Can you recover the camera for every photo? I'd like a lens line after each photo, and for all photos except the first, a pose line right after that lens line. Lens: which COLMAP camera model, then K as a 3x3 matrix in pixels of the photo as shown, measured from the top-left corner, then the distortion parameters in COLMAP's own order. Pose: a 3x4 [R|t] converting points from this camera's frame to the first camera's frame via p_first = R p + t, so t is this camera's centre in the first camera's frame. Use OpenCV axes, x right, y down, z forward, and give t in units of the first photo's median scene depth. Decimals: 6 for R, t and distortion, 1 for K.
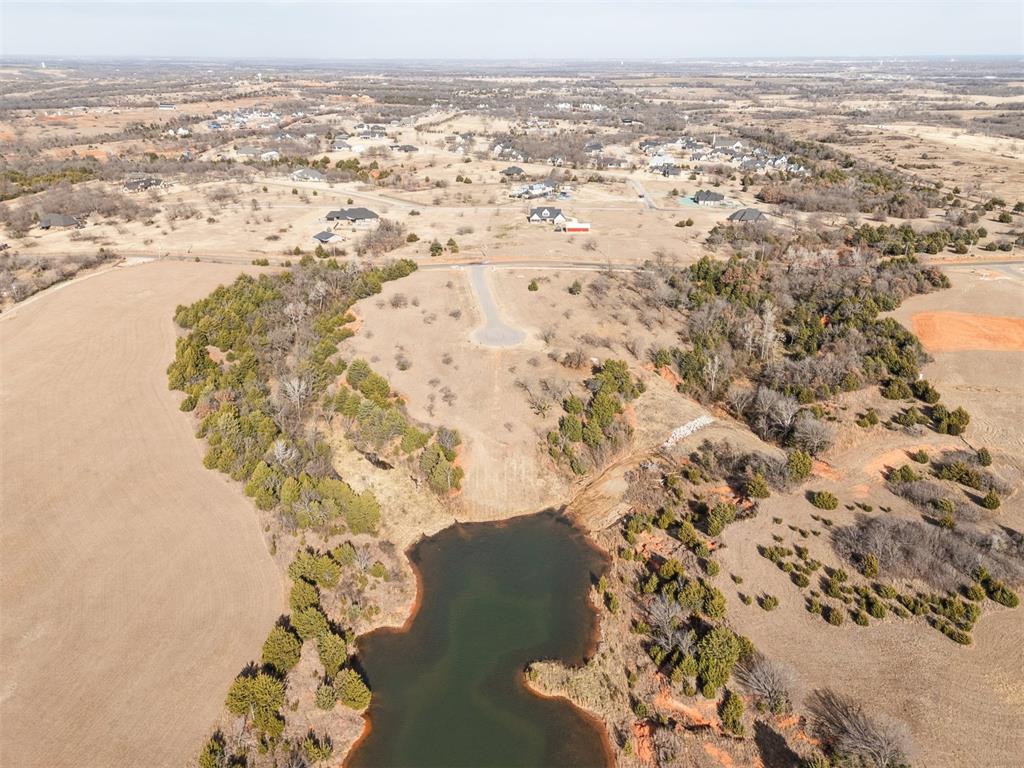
lens RADIAL K [[717.0, 0, 511.6], [0, 717.0, 388.8], [0, 0, 1]] dist [0.050686, -0.035776]
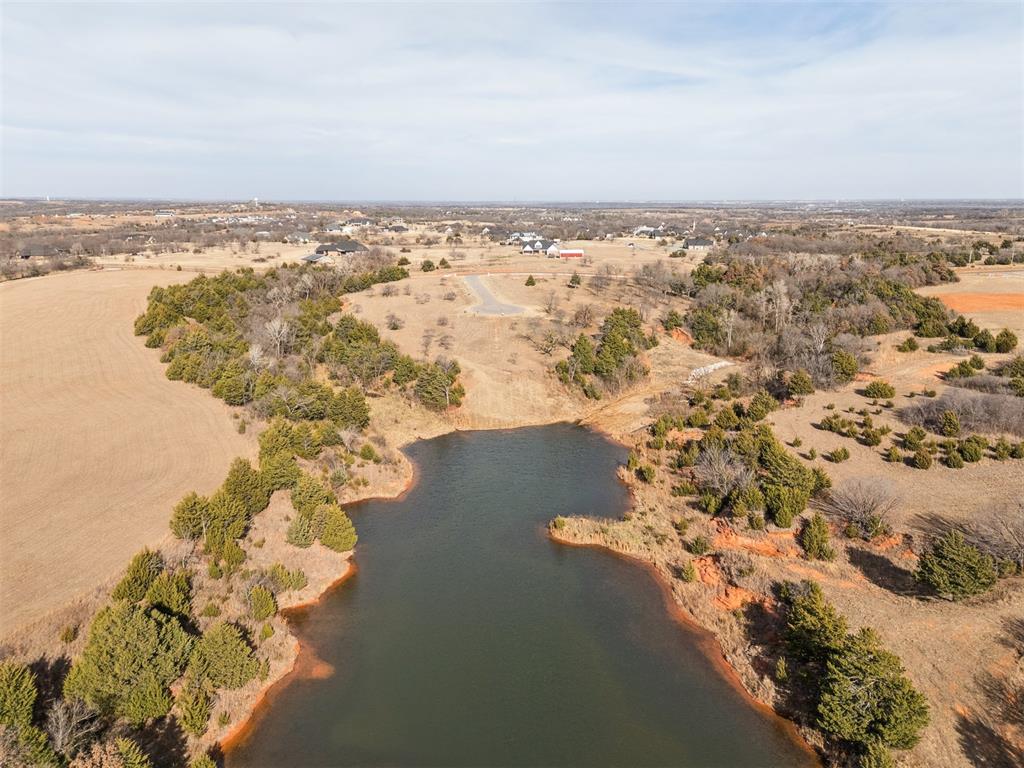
lens RADIAL K [[717.0, 0, 510.1], [0, 717.0, 389.7], [0, 0, 1]] dist [0.050686, -0.035776]
pose [[0.999788, -0.005728, 0.019796, -0.024398], [0.008857, 0.986783, -0.161802, 0.229027], [-0.018608, 0.161943, 0.986625, 0.112096]]
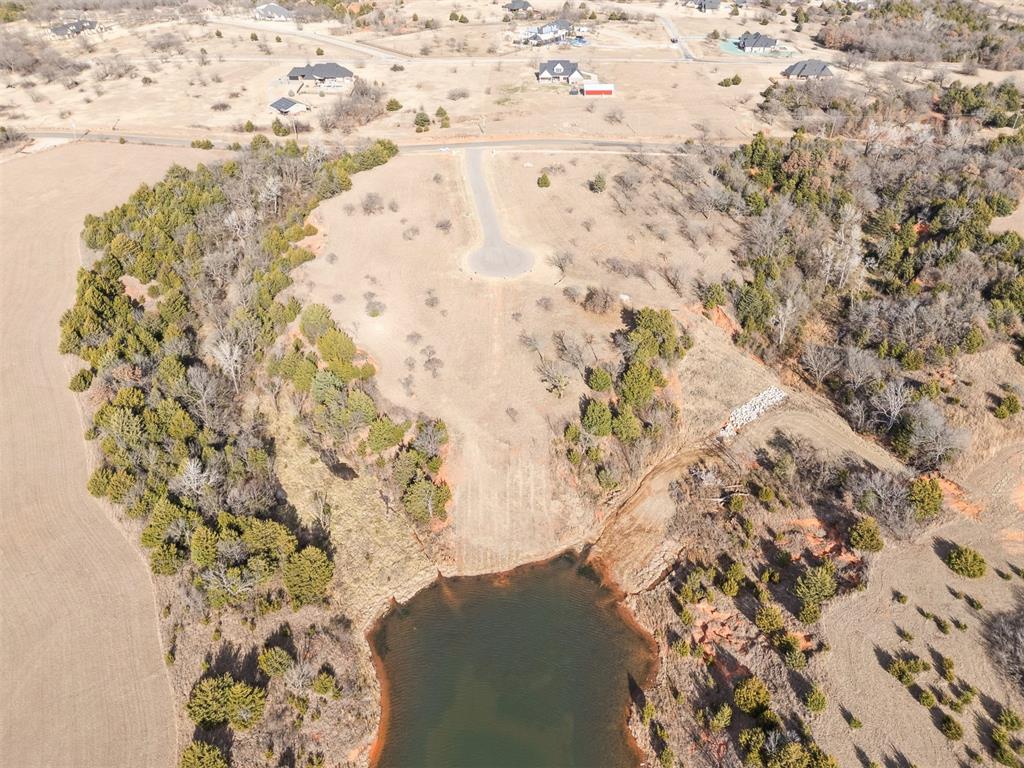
lens RADIAL K [[717.0, 0, 510.0], [0, 717.0, 384.3], [0, 0, 1]] dist [0.050686, -0.035776]
pose [[0.999945, -0.002007, -0.010249, 0.001204], [0.004018, 0.979754, 0.200164, -0.122300], [0.009640, -0.200194, 0.979709, 0.270832]]
